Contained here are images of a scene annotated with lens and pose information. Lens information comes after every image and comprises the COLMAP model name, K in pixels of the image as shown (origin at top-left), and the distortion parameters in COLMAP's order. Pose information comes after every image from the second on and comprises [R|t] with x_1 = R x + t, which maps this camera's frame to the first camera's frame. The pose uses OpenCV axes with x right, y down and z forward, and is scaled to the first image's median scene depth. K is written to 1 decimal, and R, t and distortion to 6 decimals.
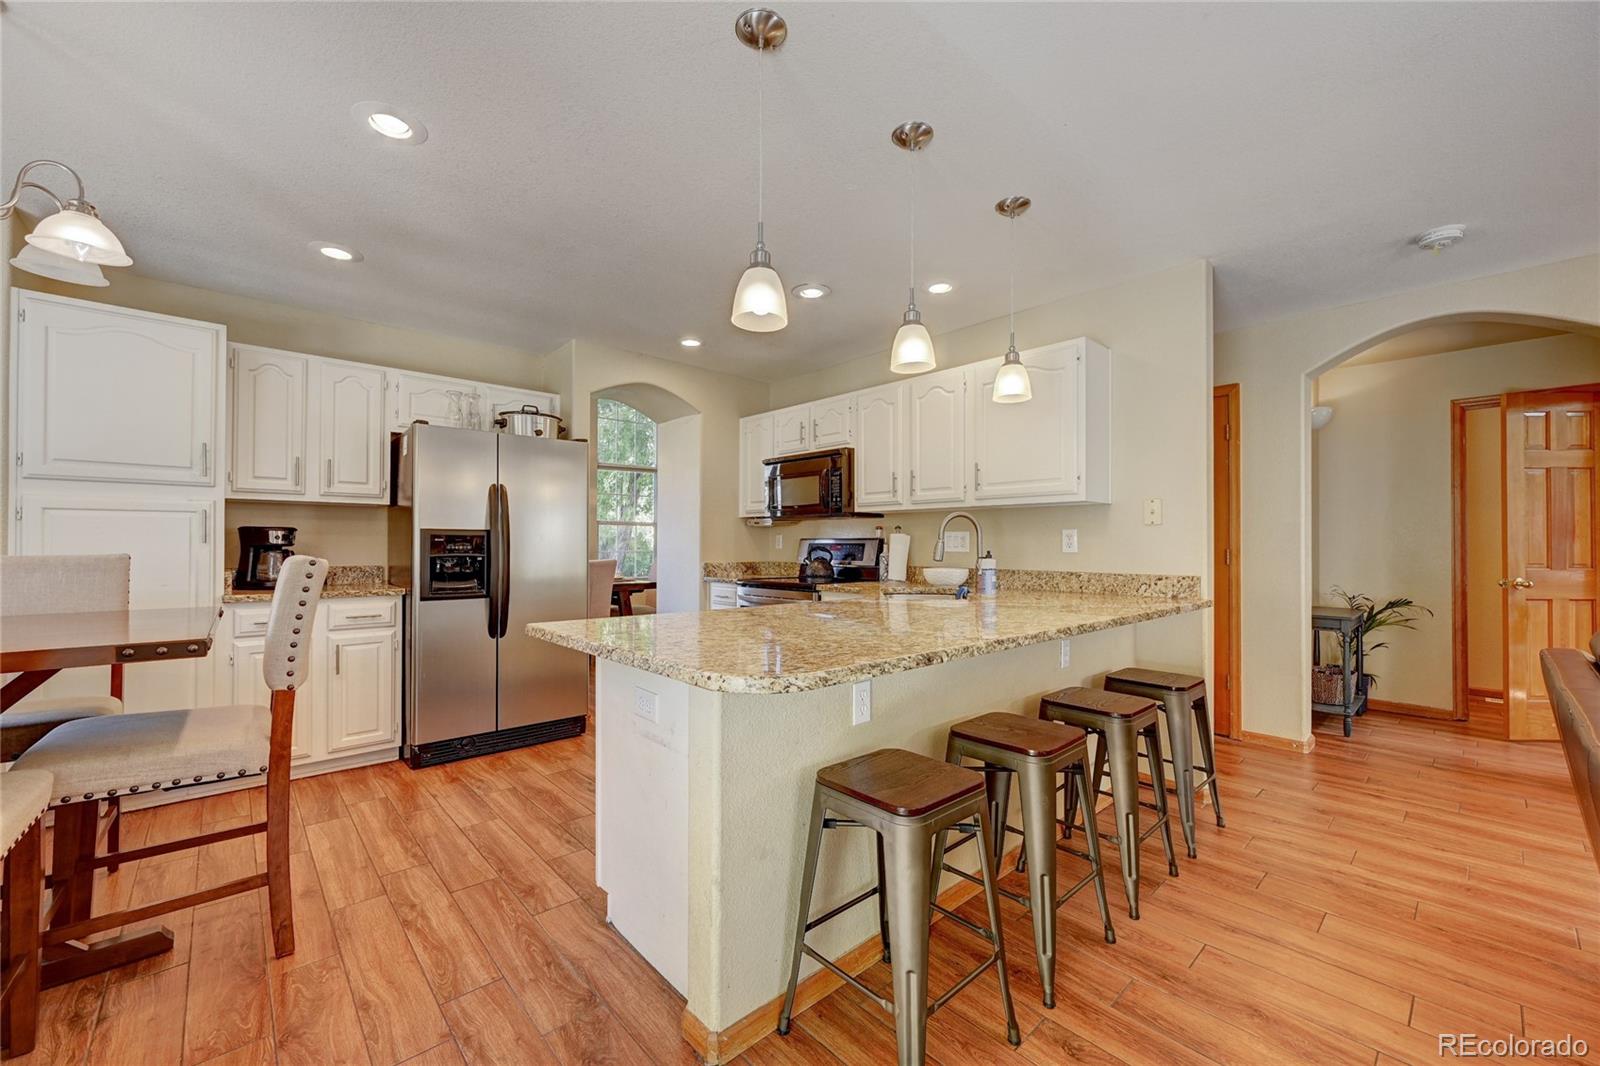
lens RADIAL K [[631.4, 0, 798.4], [0, 631.4, 537.0], [0, 0, 1]] dist [0.001289, -0.000336]
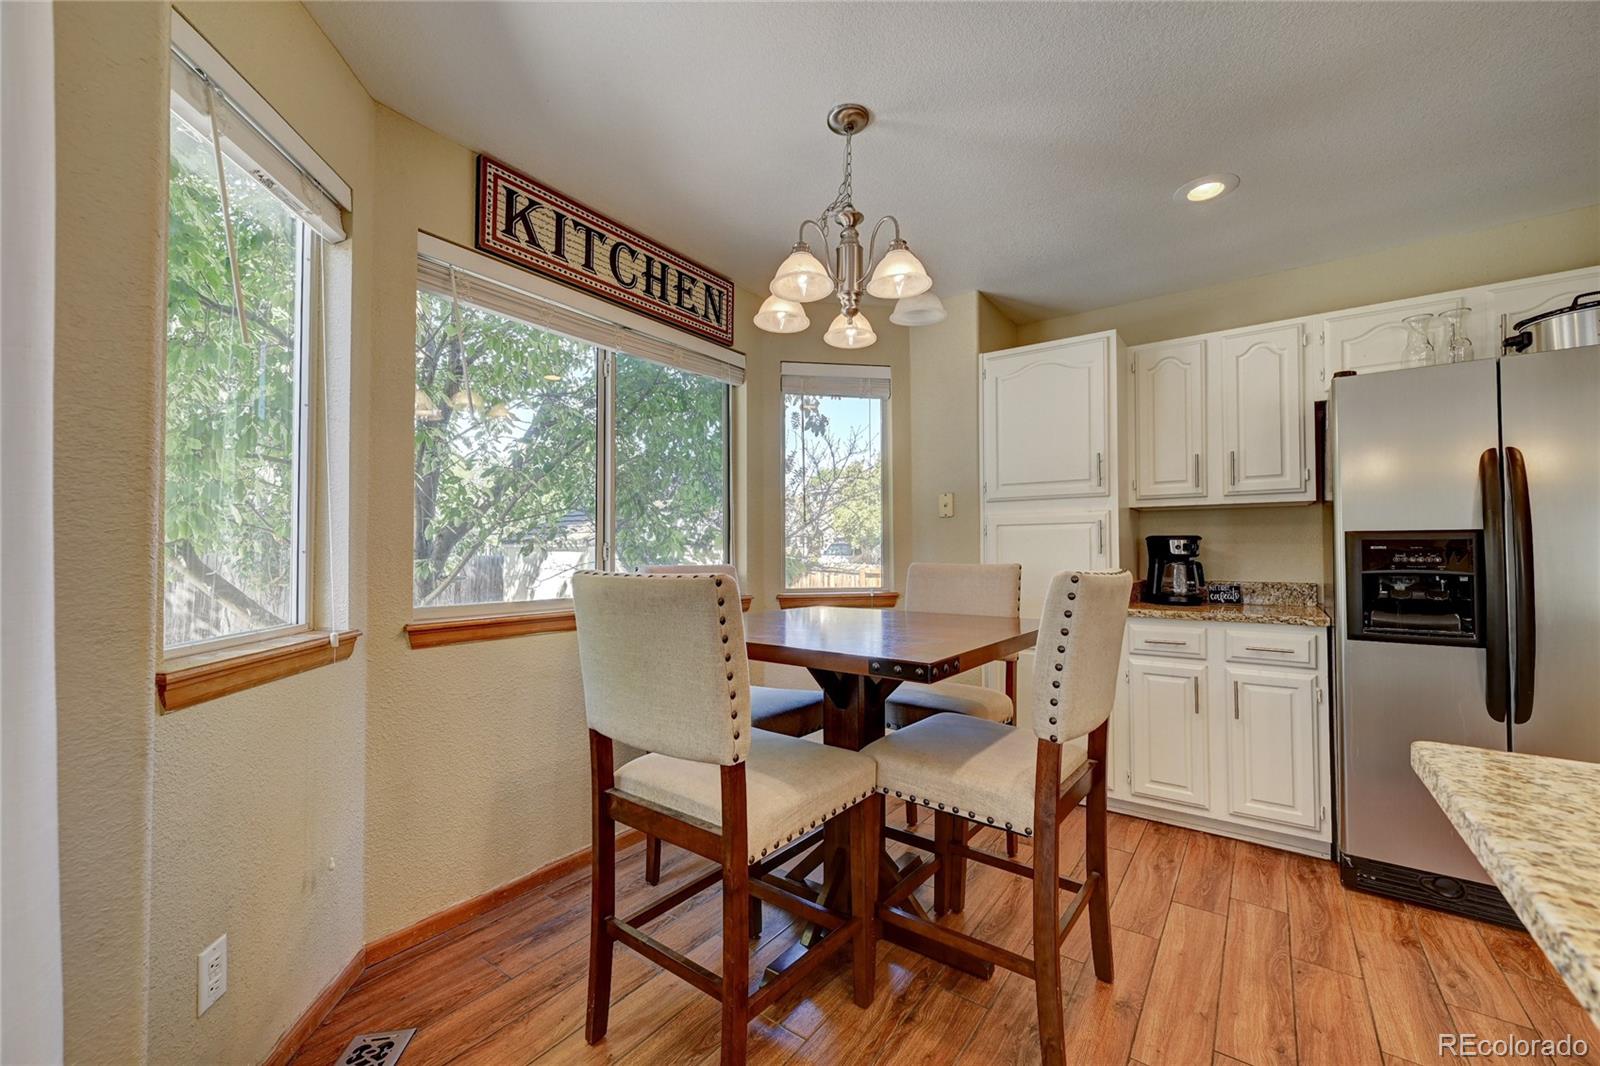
lens RADIAL K [[631.4, 0, 796.8], [0, 631.4, 539.4], [0, 0, 1]] dist [0.001289, -0.000336]
pose [[0.196211, -0.024392, -0.980258, -0.052649], [0.011649, 0.999678, -0.022543, 0.003512], [0.980493, -0.006996, 0.196432, 0.293107]]
